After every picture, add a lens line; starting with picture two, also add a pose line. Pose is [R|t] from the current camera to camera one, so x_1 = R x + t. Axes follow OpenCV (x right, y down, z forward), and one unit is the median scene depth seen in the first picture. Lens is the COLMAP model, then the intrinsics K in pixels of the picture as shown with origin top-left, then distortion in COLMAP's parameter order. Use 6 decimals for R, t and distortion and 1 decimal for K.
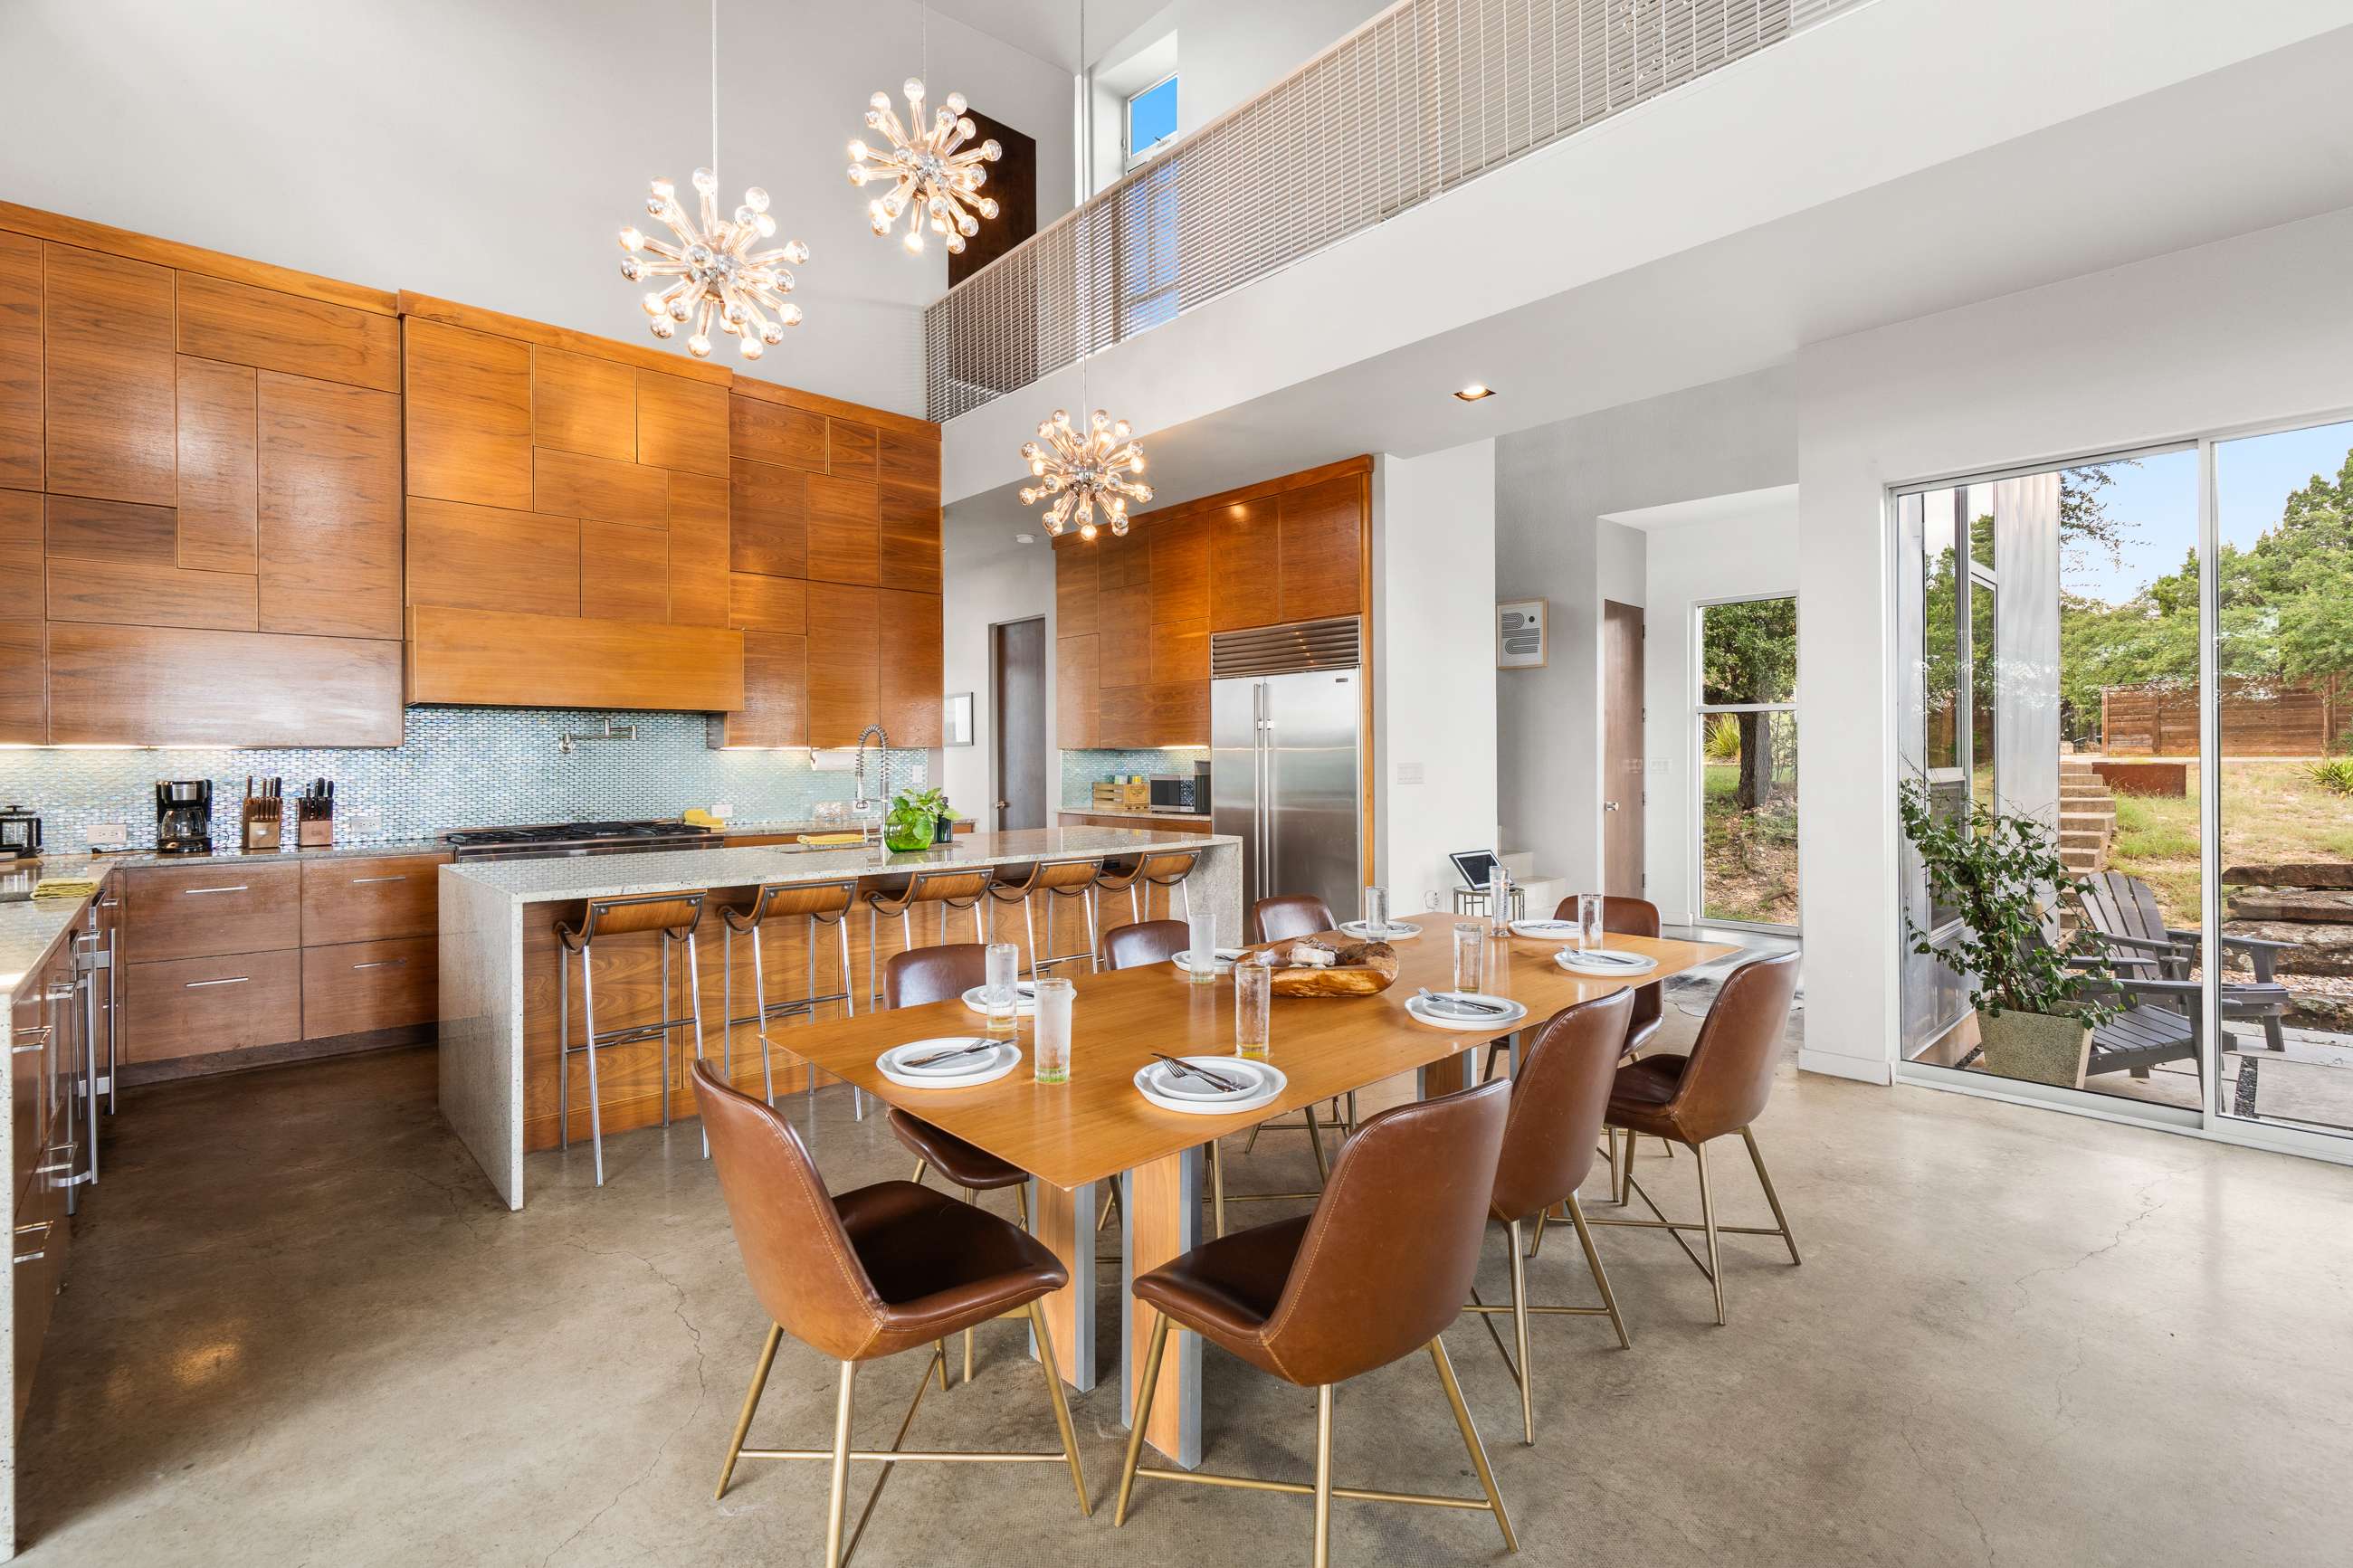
lens RADIAL K [[1048.1, 0, 1176.5], [0, 1048.1, 770.6], [0, 0, 1]] dist [0.000137, 0.000939]
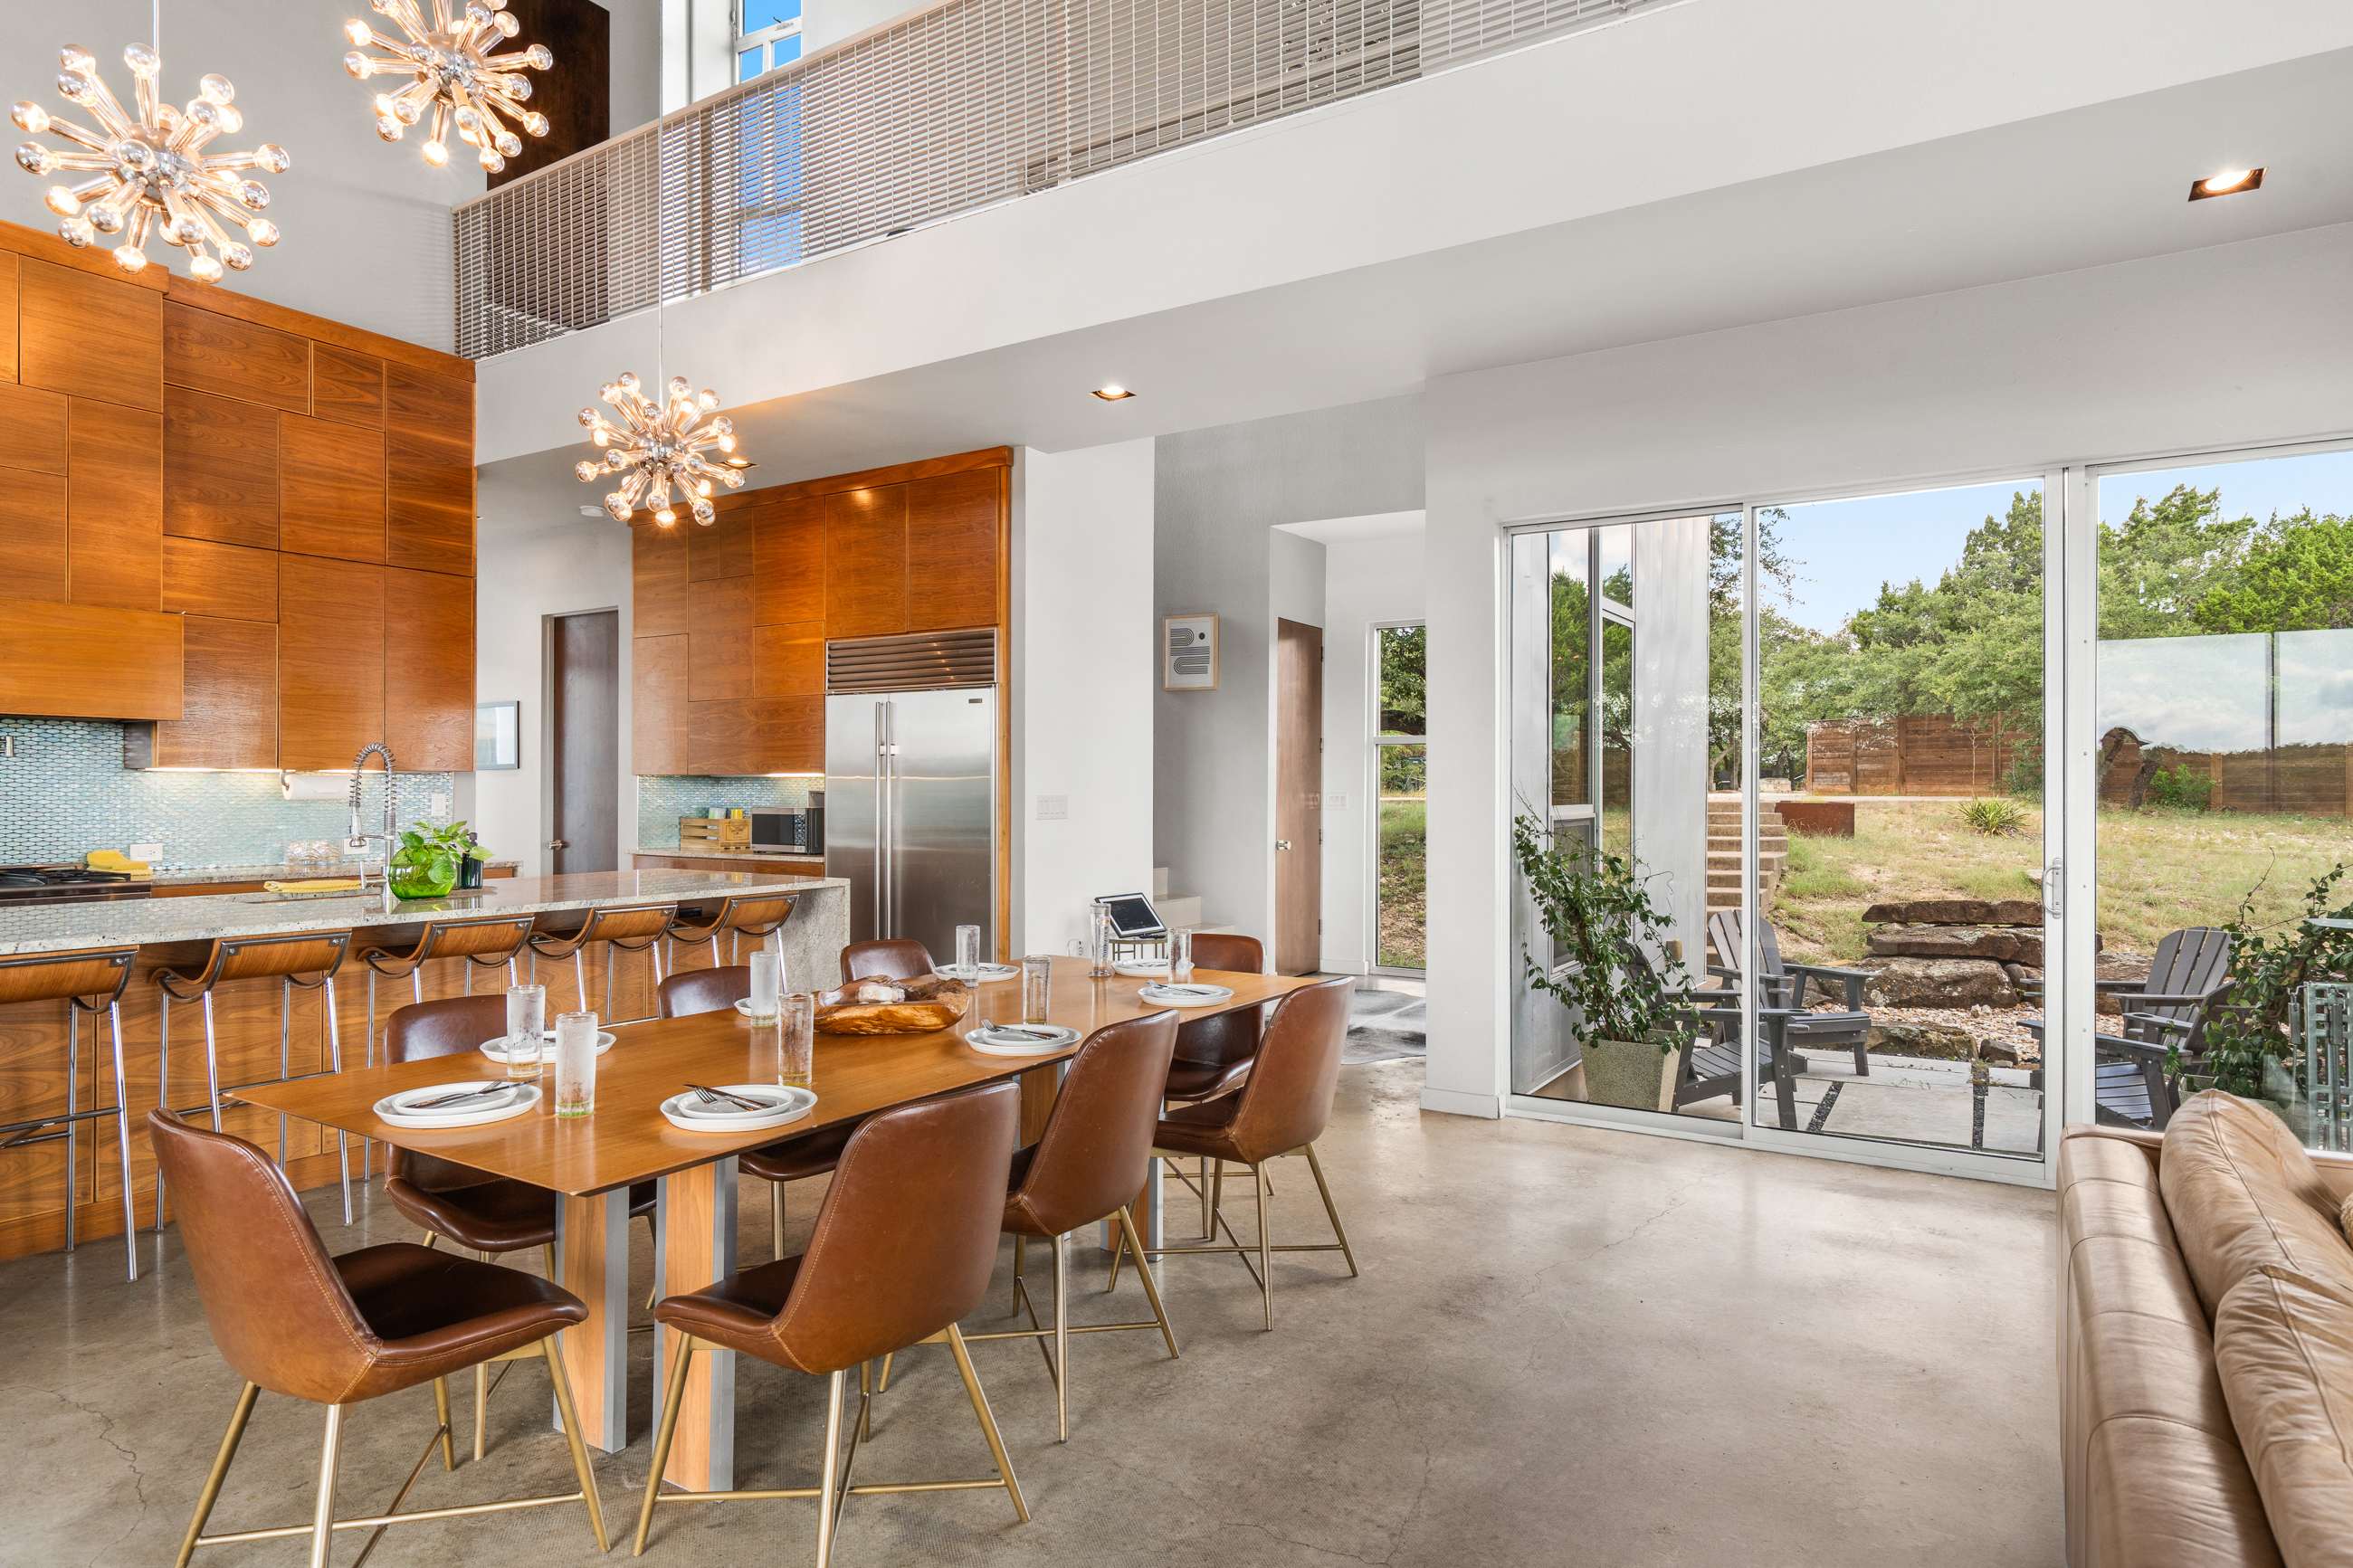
lens RADIAL K [[1341.2, 0, 1177.0], [0, 1341.2, 793.8], [0, 0, 1]] dist [0.013794, -0.002677]
pose [[0.967475, 0.008327, 0.252829, 0.047183], [-0.006282, 0.999941, -0.008898, 0.000715], [-0.252888, 0.007020, 0.967470, -0.161895]]
